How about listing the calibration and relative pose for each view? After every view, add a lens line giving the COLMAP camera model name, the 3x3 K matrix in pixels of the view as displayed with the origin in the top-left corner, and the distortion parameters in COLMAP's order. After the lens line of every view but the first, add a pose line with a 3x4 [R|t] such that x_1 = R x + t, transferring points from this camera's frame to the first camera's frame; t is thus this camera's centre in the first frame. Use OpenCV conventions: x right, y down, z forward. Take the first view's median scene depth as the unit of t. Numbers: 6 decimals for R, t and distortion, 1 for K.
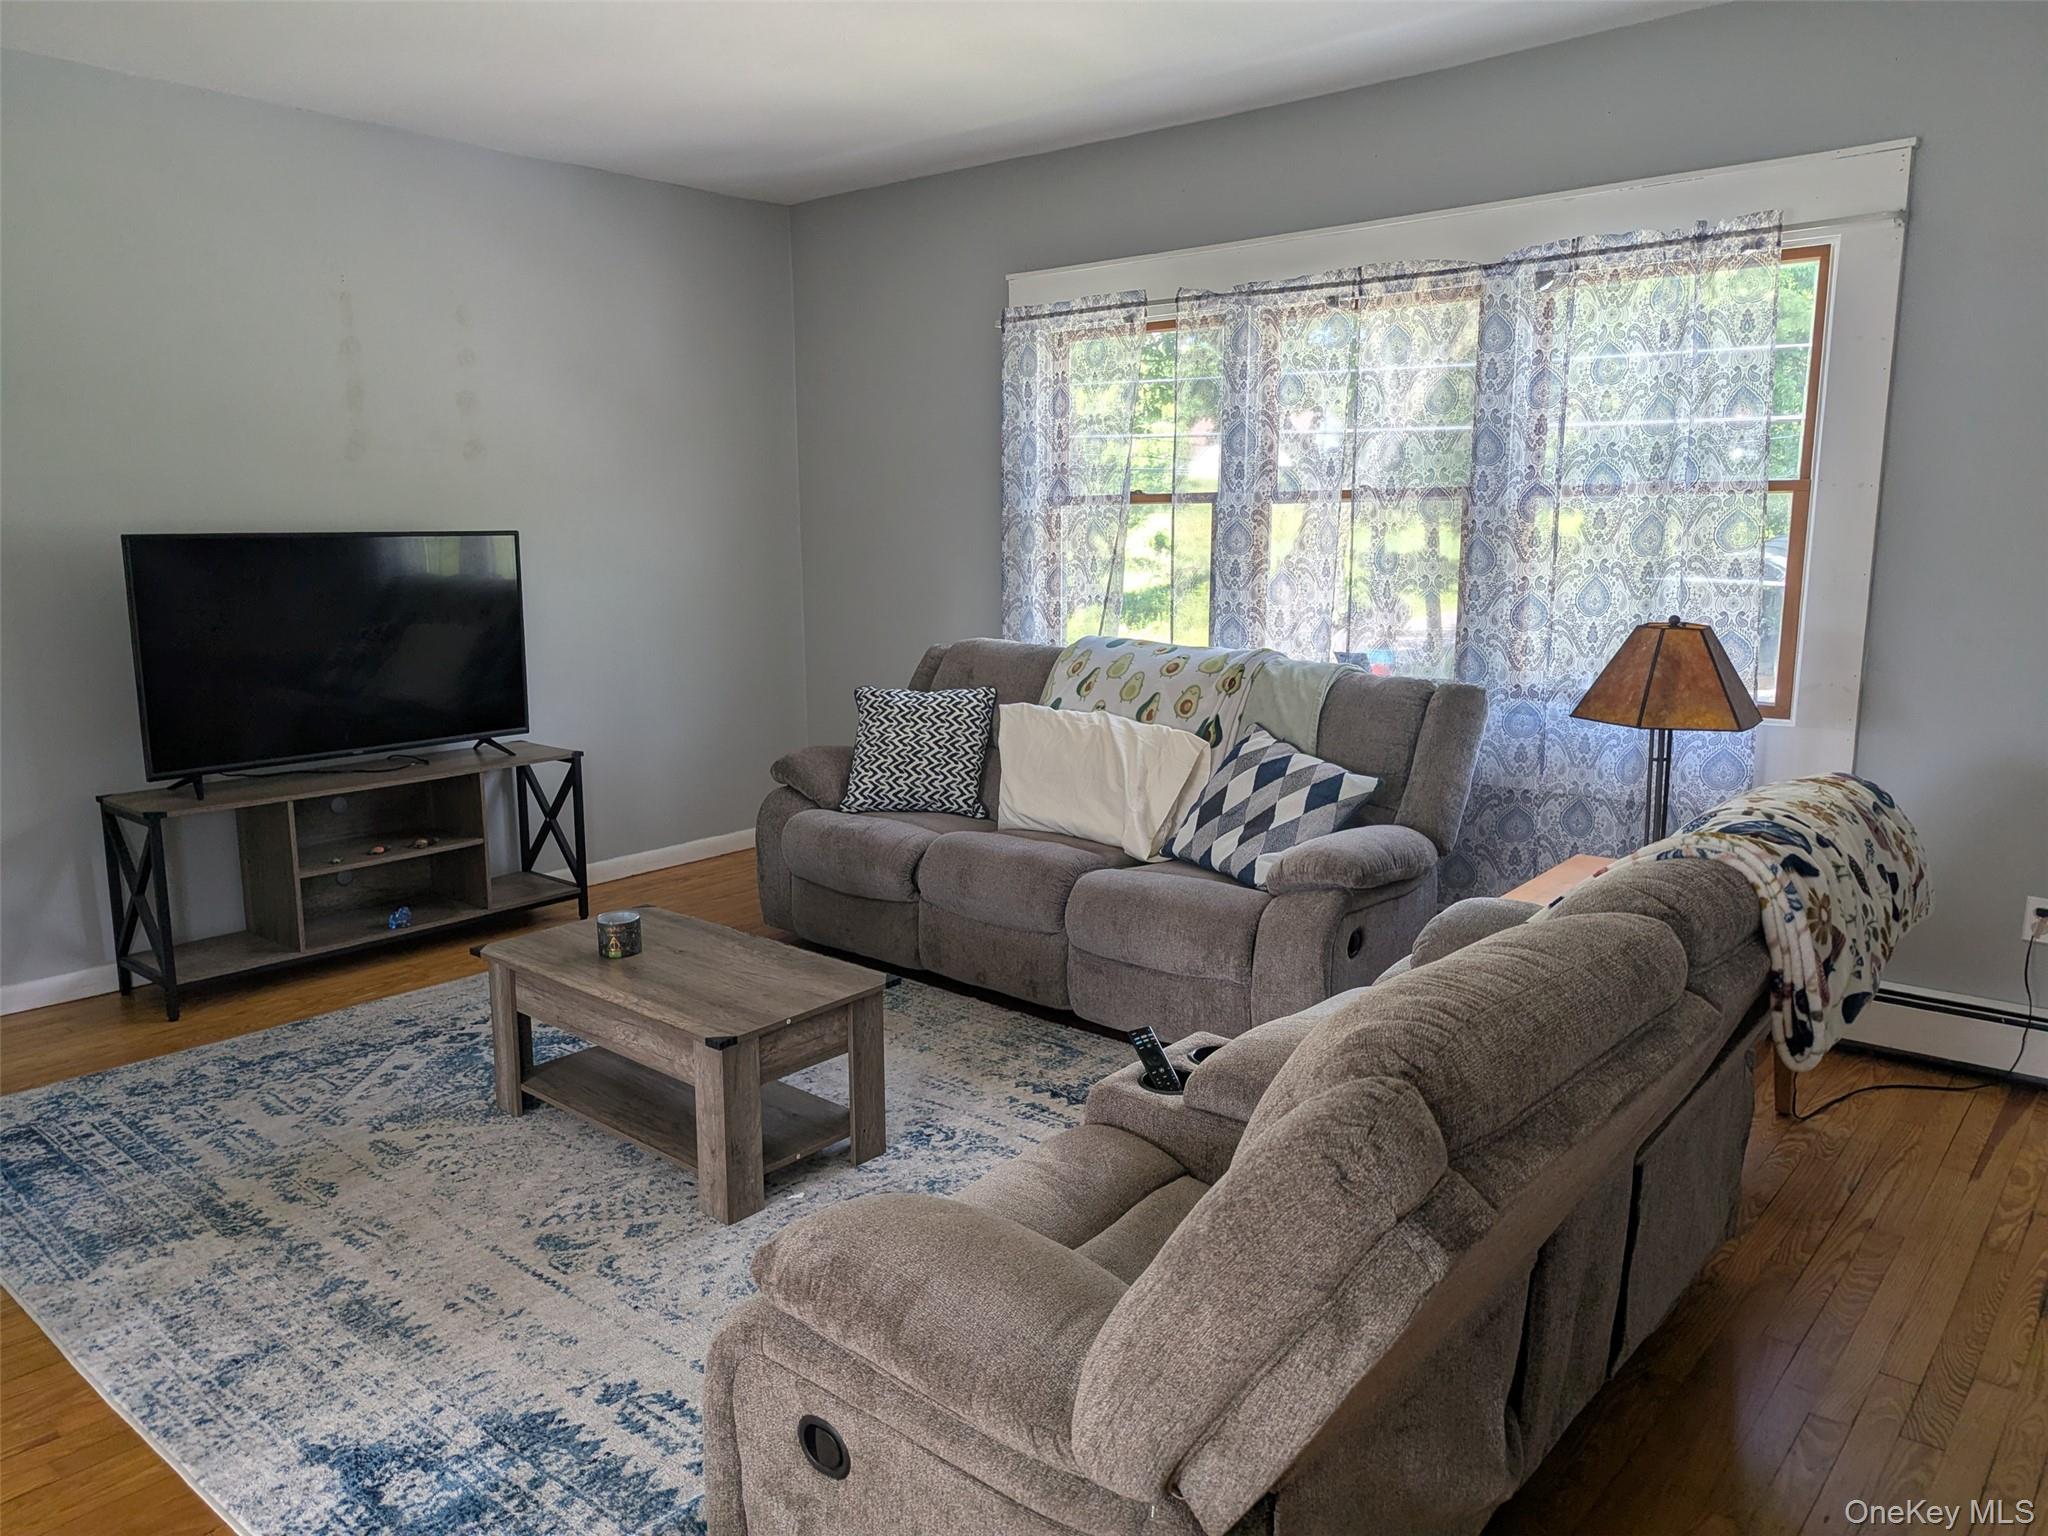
lens RADIAL K [[1442.1, 0, 1022.8], [0, 1442.1, 758.8], [0, 0, 1]] dist [0.038906, -0.016845]
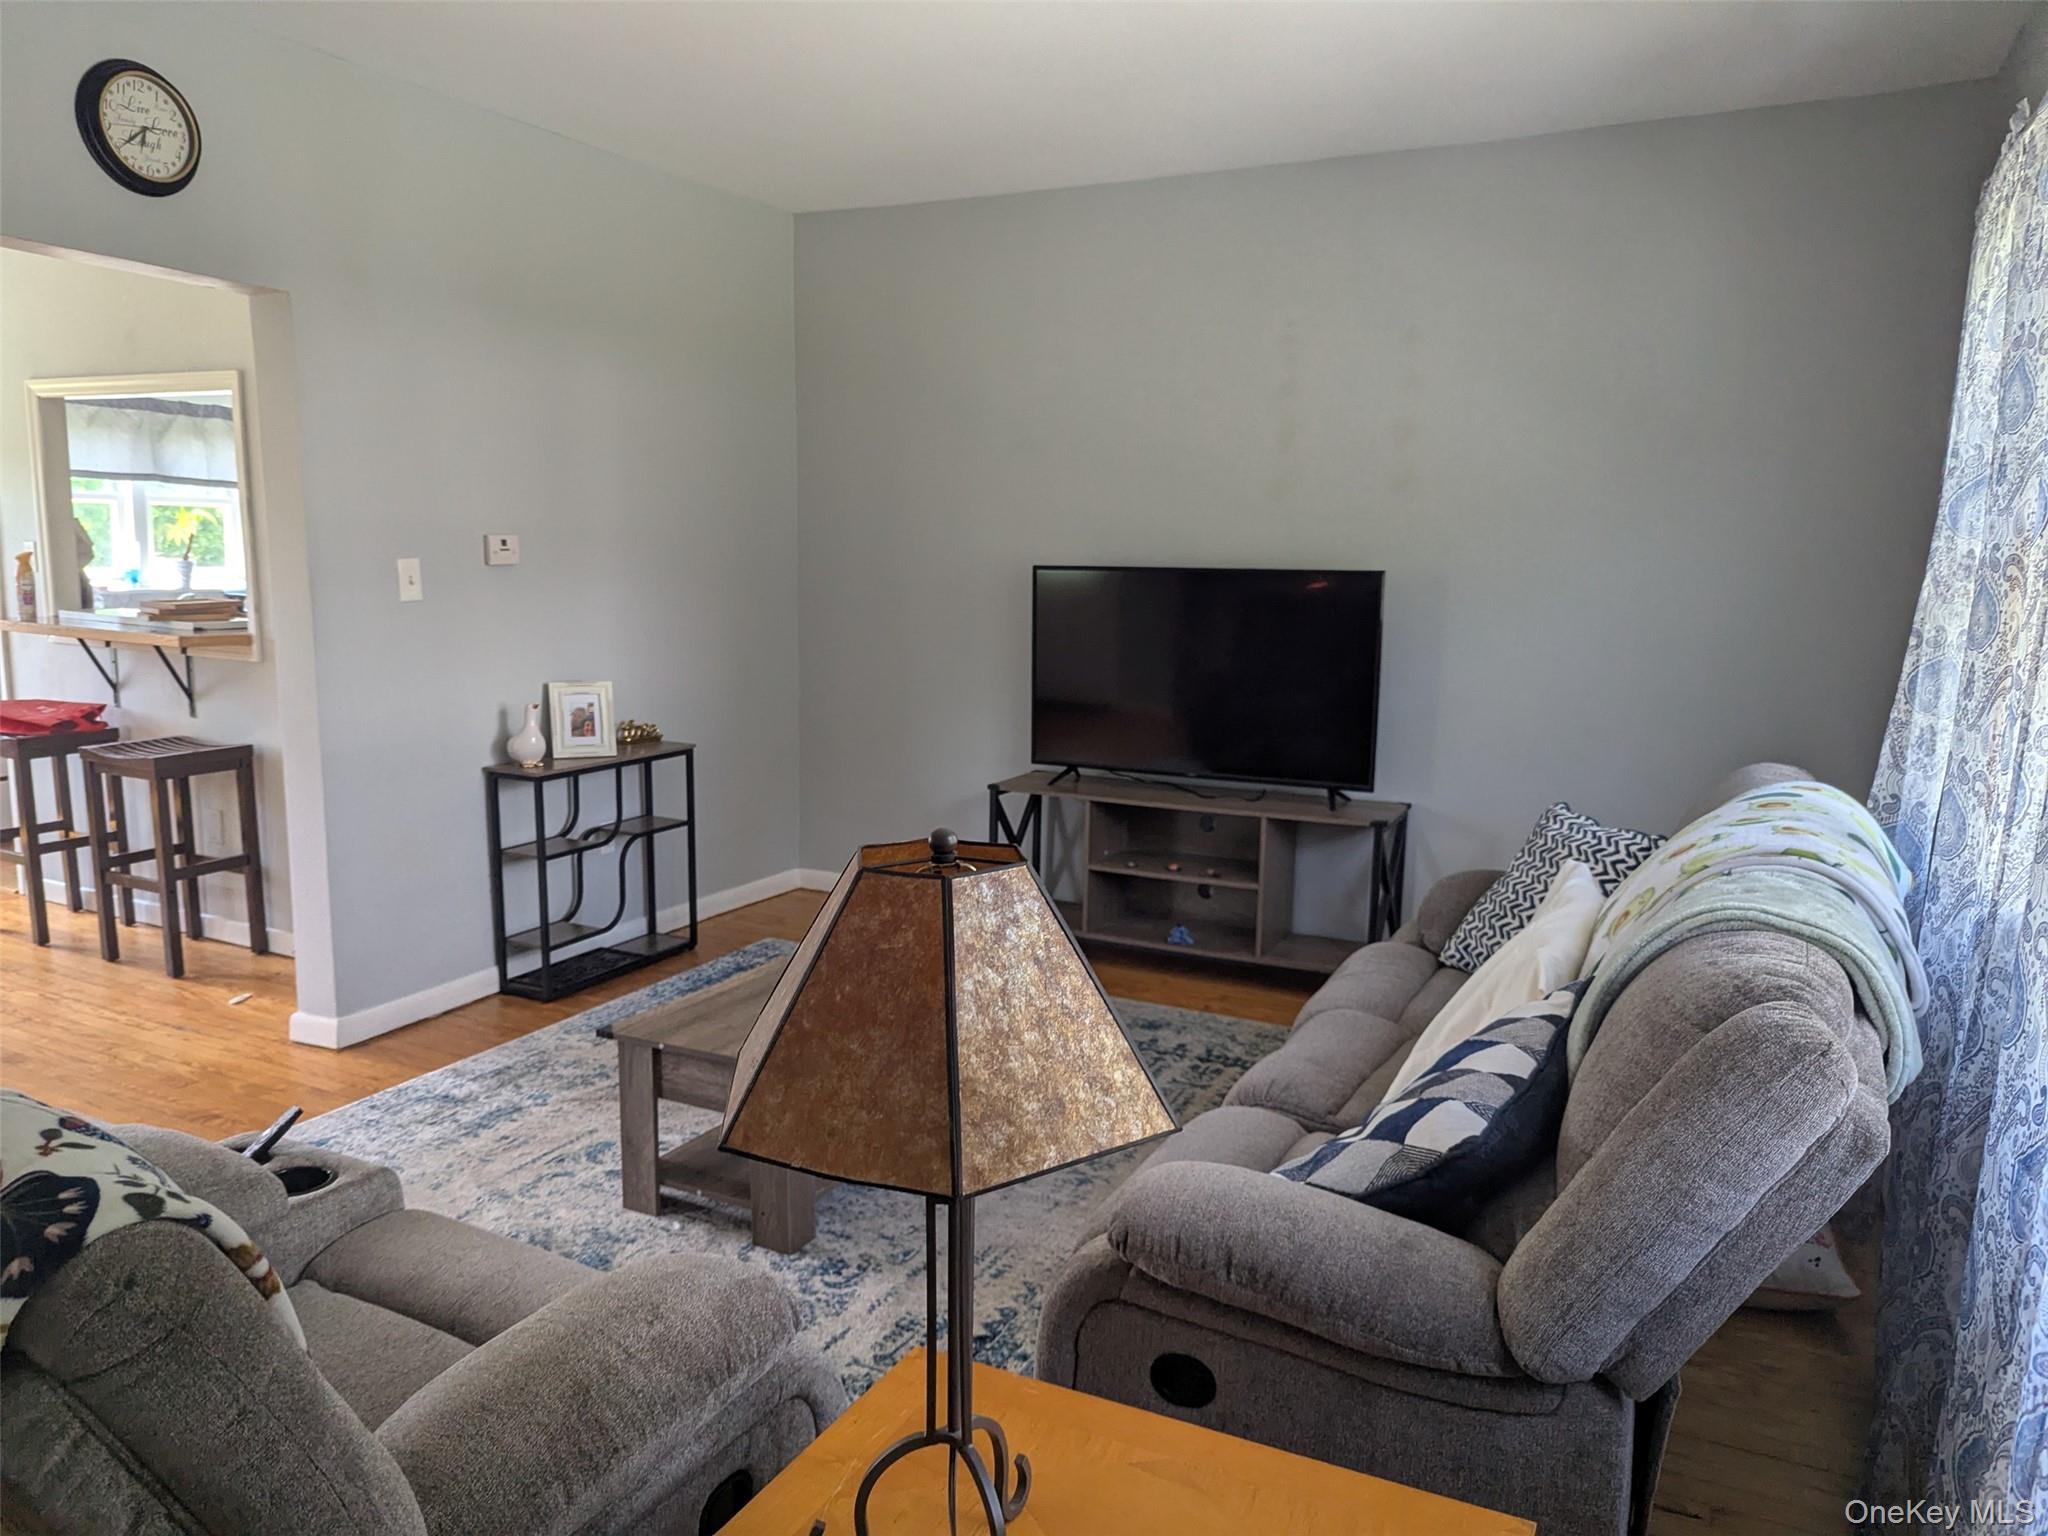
lens RADIAL K [[1442.1, 0, 1021.9], [0, 1442.1, 778.6], [0, 0, 1]] dist [0.038906, -0.016845]
pose [[0.252917, 0.170961, -0.952263, 0.786351], [-0.188999, 0.974031, 0.124672, -0.163455], [0.948848, 0.148446, 0.278660, 0.888031]]
